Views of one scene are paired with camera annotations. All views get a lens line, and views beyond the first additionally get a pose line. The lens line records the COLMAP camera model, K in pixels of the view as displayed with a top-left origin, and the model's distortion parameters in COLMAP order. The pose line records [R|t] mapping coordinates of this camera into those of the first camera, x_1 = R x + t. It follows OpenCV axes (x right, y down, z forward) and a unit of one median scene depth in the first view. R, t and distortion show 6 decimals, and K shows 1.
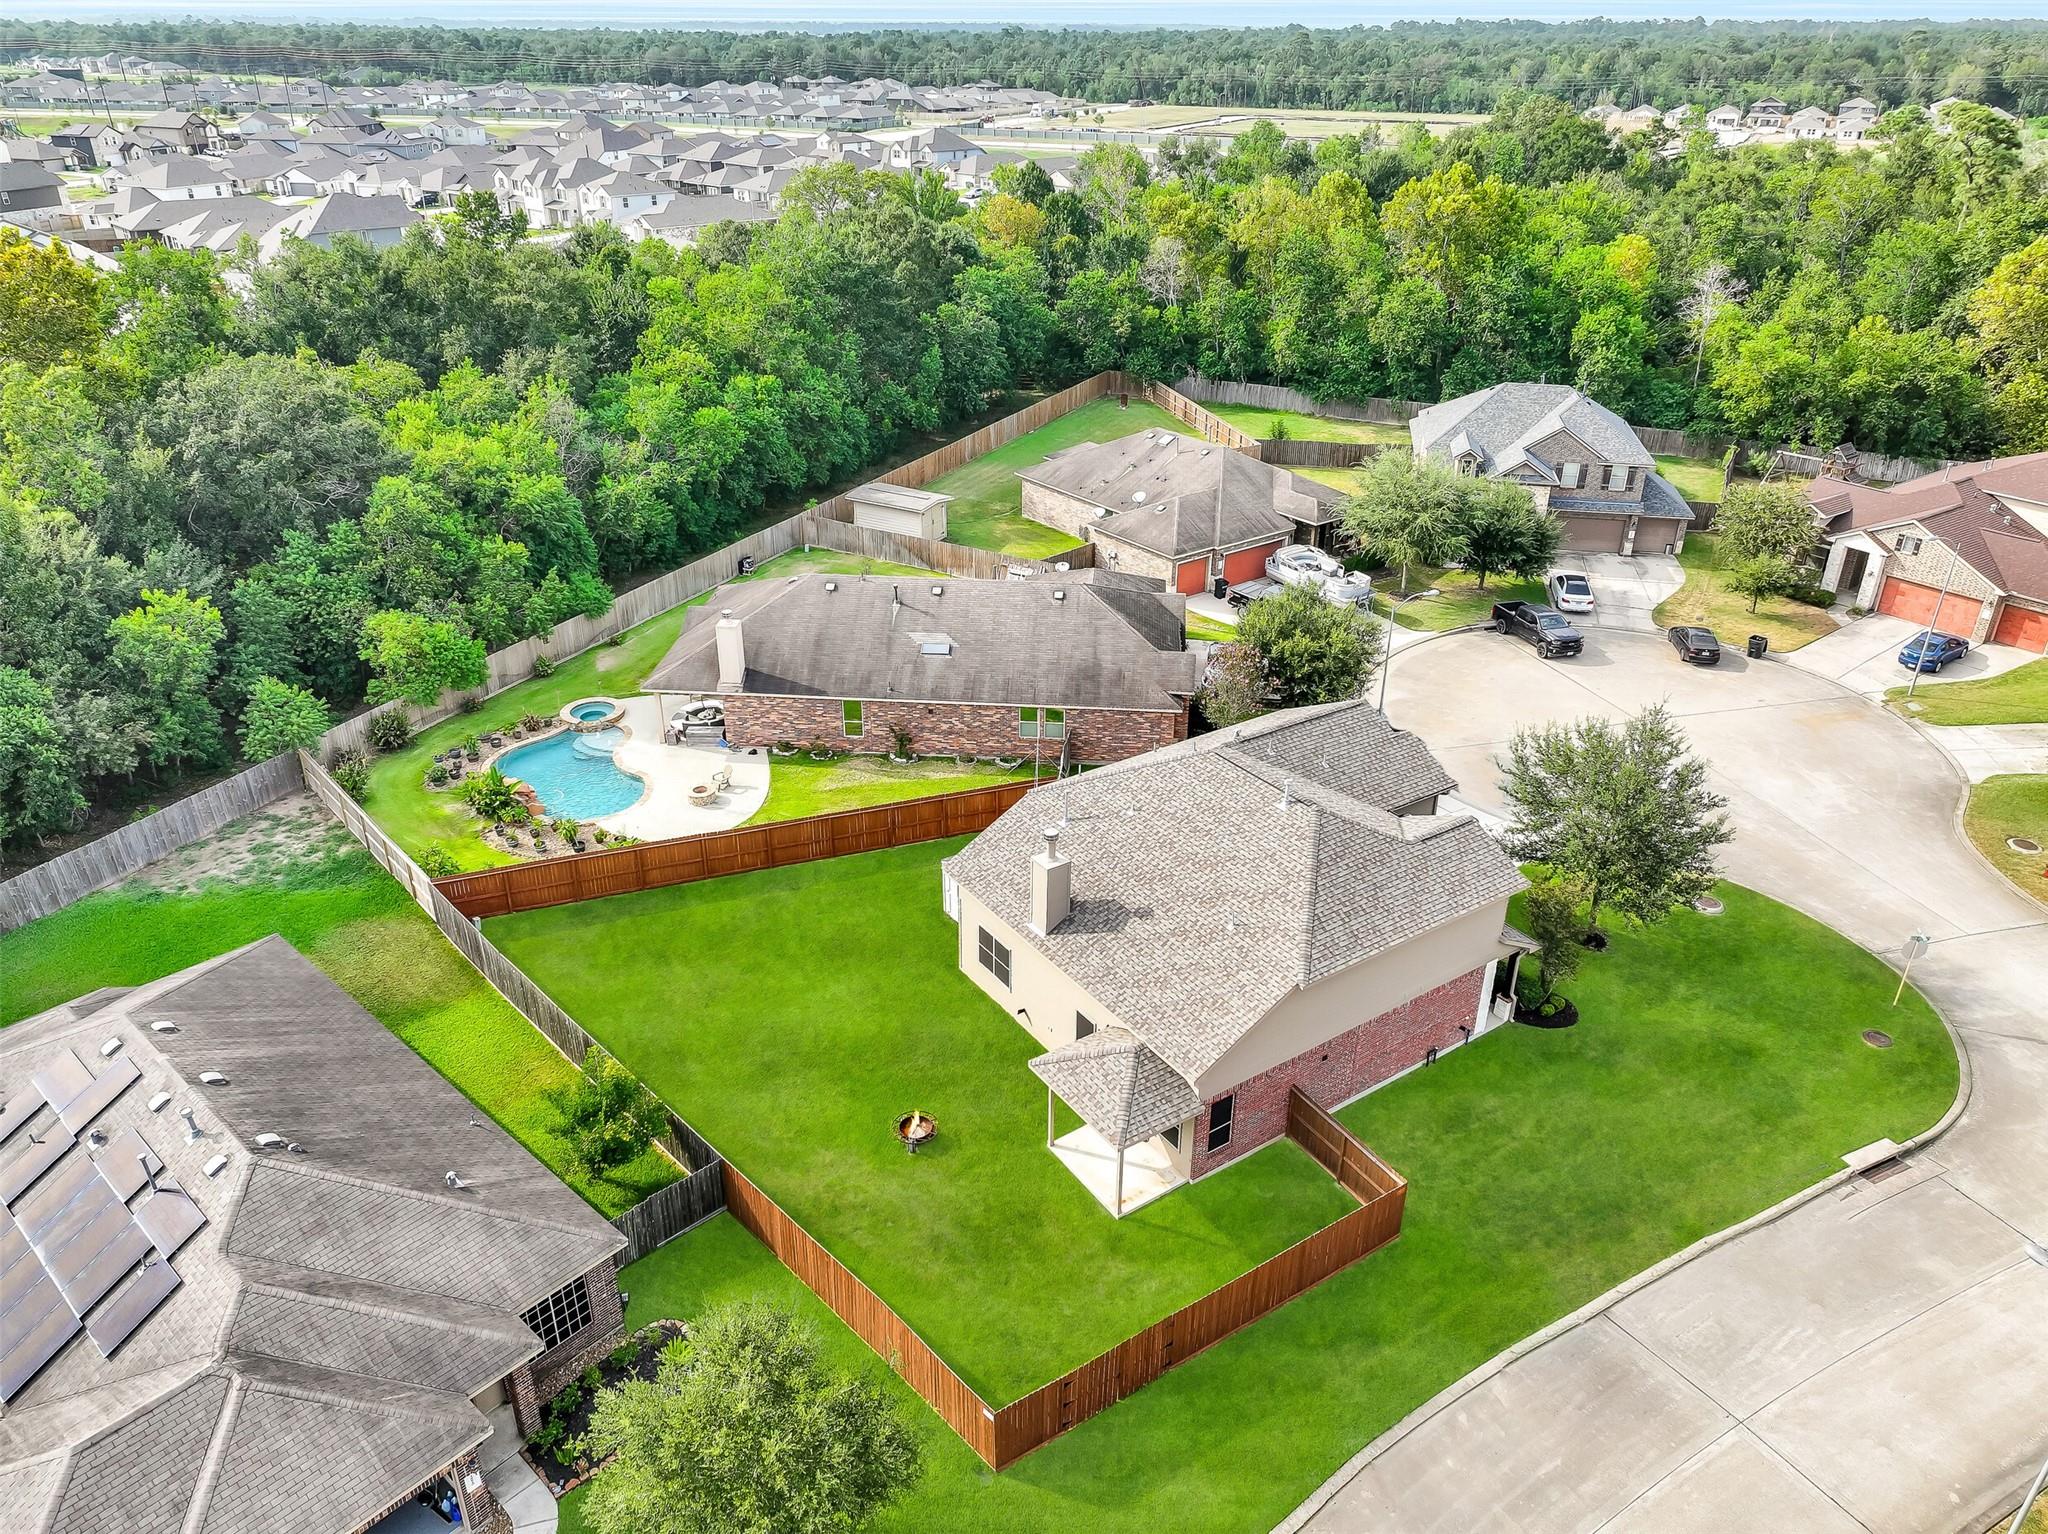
lens RADIAL K [[1429.0, 0, 1024.0], [0, 1429.0, 767.0], [0, 0, 1]] dist [0.004435, -0.001102]
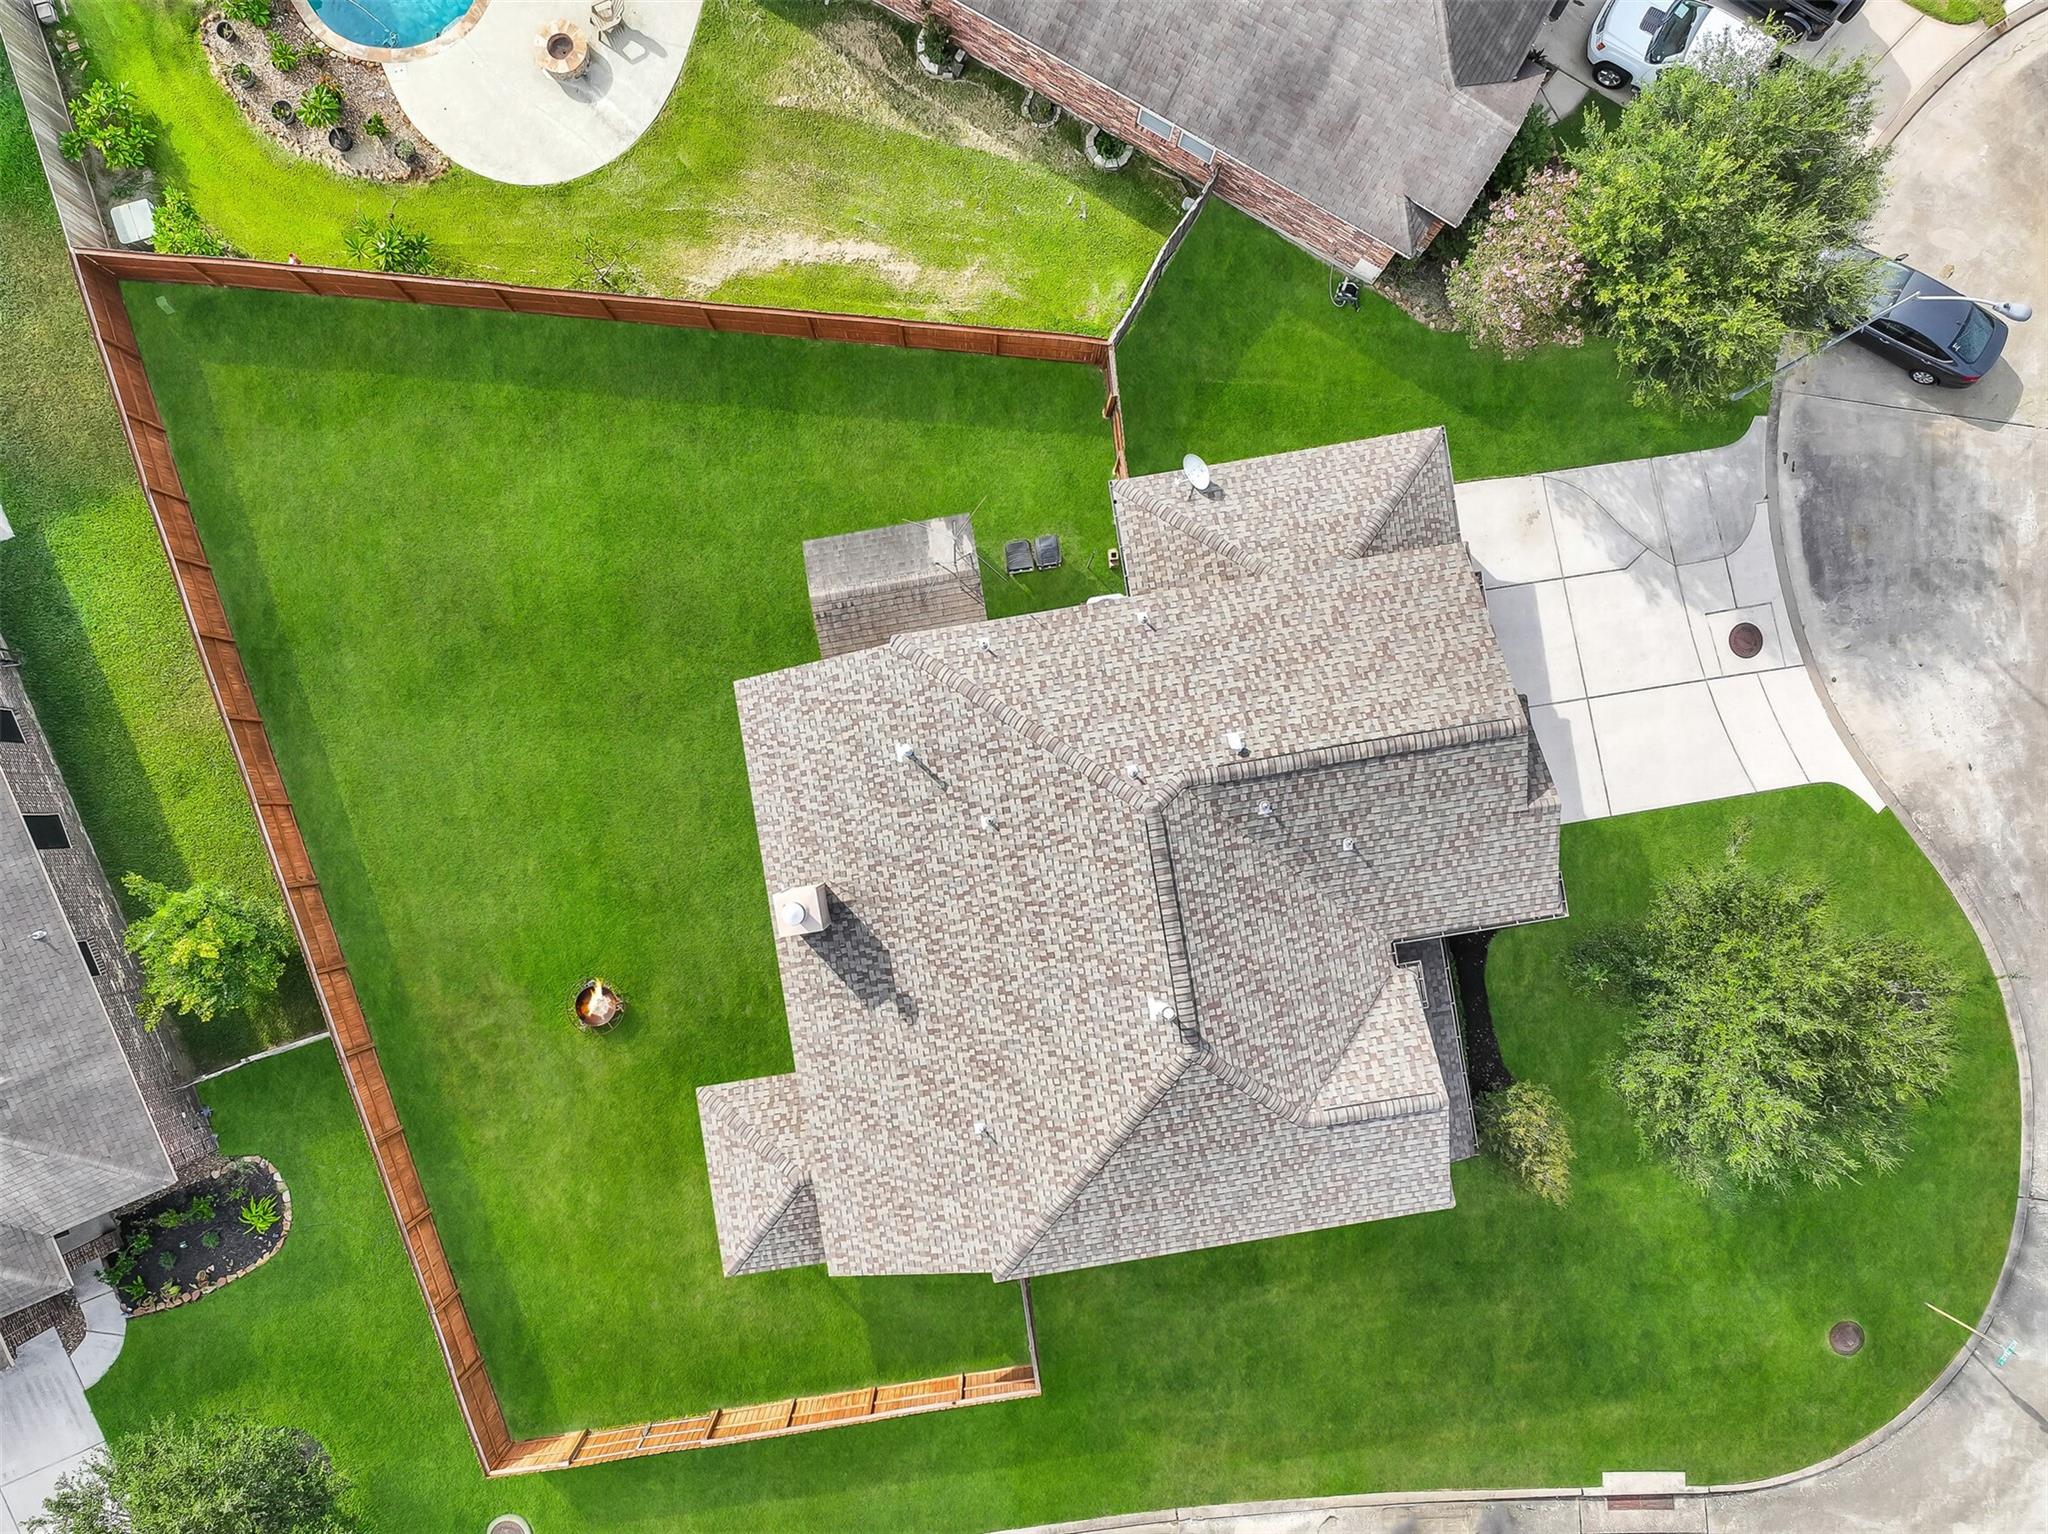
lens RADIAL K [[1480.0, 0, 995.9], [0, 1480.0, 802.4], [0, 0, 1]] dist [0.023117, 0.000727]
pose [[0.908596, 0.417673, -0.001581, 0.049614], [-0.191412, 0.419751, 0.887226, -0.352123], [0.371234, -0.805828, 0.461332, 0.458913]]
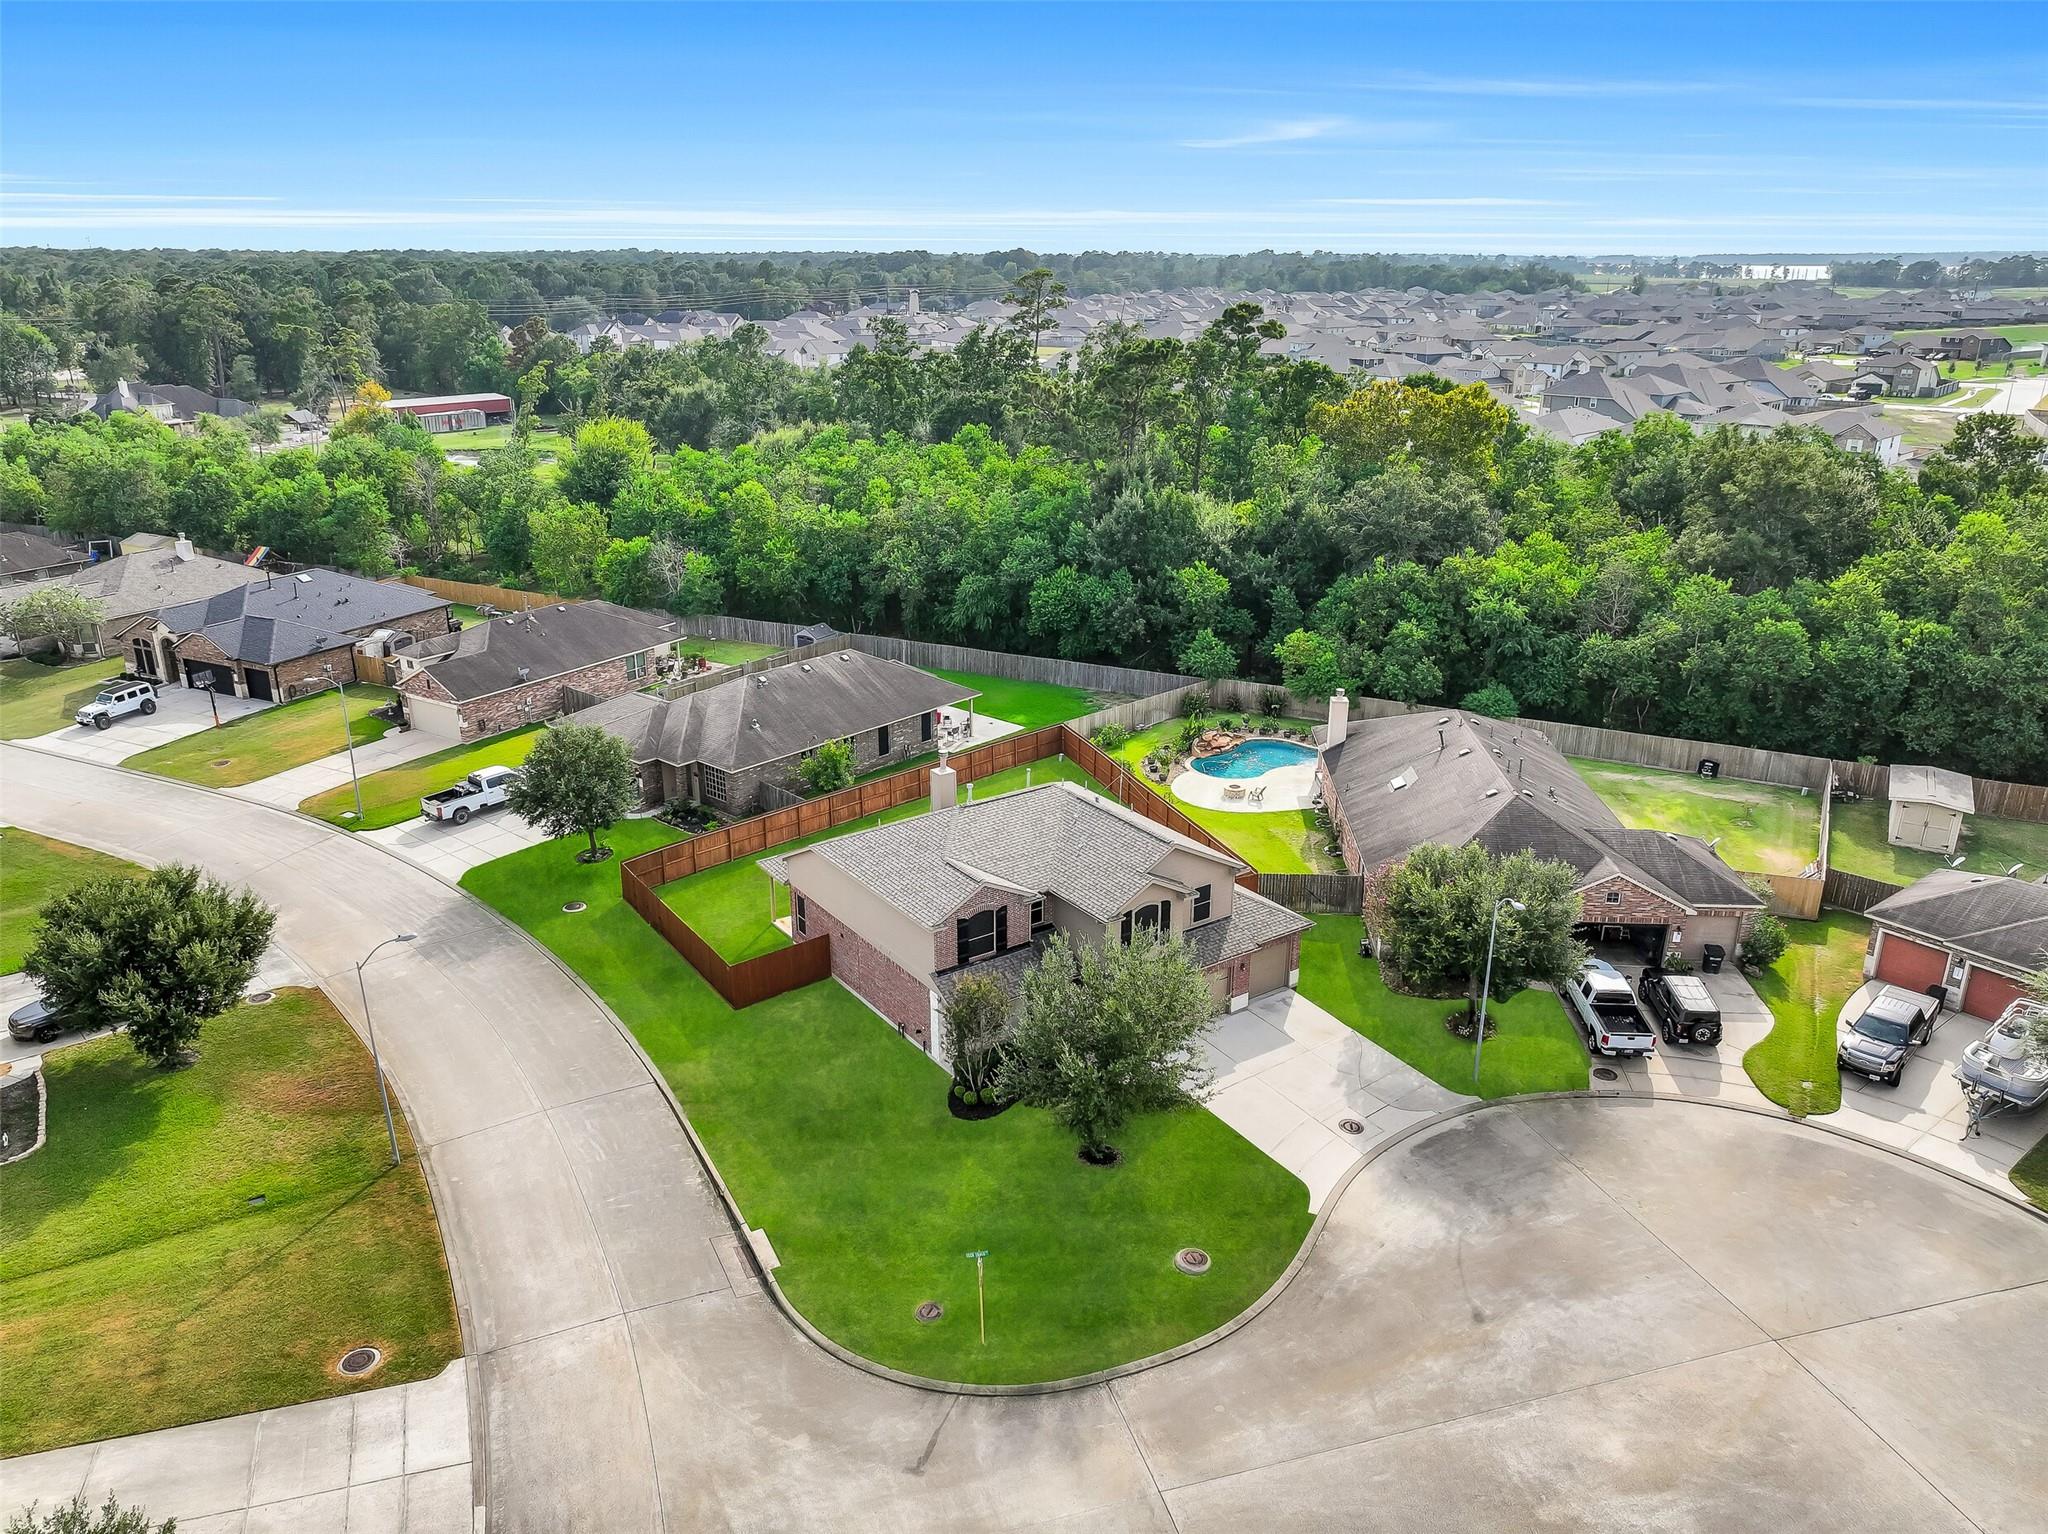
lens RADIAL K [[1429.0, 0, 1024.0], [0, 1429.0, 767.0], [0, 0, 1]] dist [0.004435, -0.001102]
pose [[0.019671, 0.334503, -0.942189, 0.868081], [-0.461910, 0.838811, 0.288157, -0.248611], [0.886709, 0.429538, 0.171011, 0.494118]]
